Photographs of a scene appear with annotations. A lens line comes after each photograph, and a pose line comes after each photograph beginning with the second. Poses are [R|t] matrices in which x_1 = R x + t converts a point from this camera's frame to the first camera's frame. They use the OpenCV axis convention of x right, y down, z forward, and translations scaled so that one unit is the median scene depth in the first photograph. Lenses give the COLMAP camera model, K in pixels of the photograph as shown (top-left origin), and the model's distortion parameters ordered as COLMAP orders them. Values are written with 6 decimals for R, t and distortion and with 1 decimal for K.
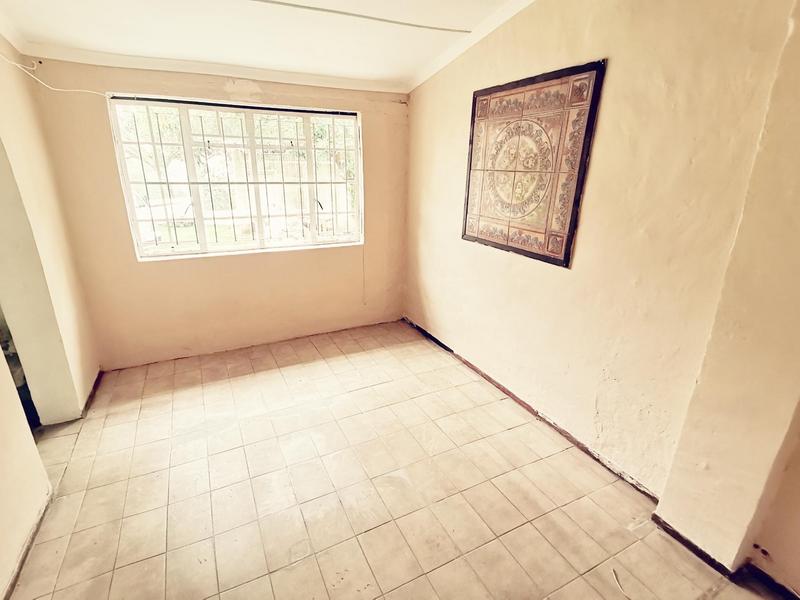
lens RADIAL K [[402.4, 0, 396.9], [0, 402.4, 294.7], [0, 0, 1]] dist [0.034557, -0.002379]
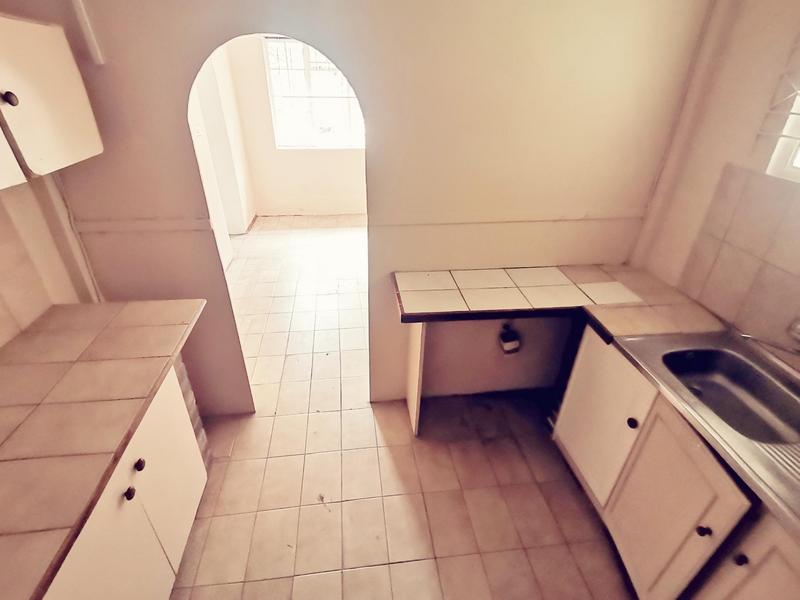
lens RADIAL K [[402.4, 0, 394.6], [0, 402.4, 295.0], [0, 0, 1]] dist [0.034557, -0.002379]
pose [[0.944896, 0.164999, -0.282748, 0.362328], [-0.107792, 0.972343, 0.207194, 0.101544], [0.309115, -0.165298, 0.936549, -0.462947]]
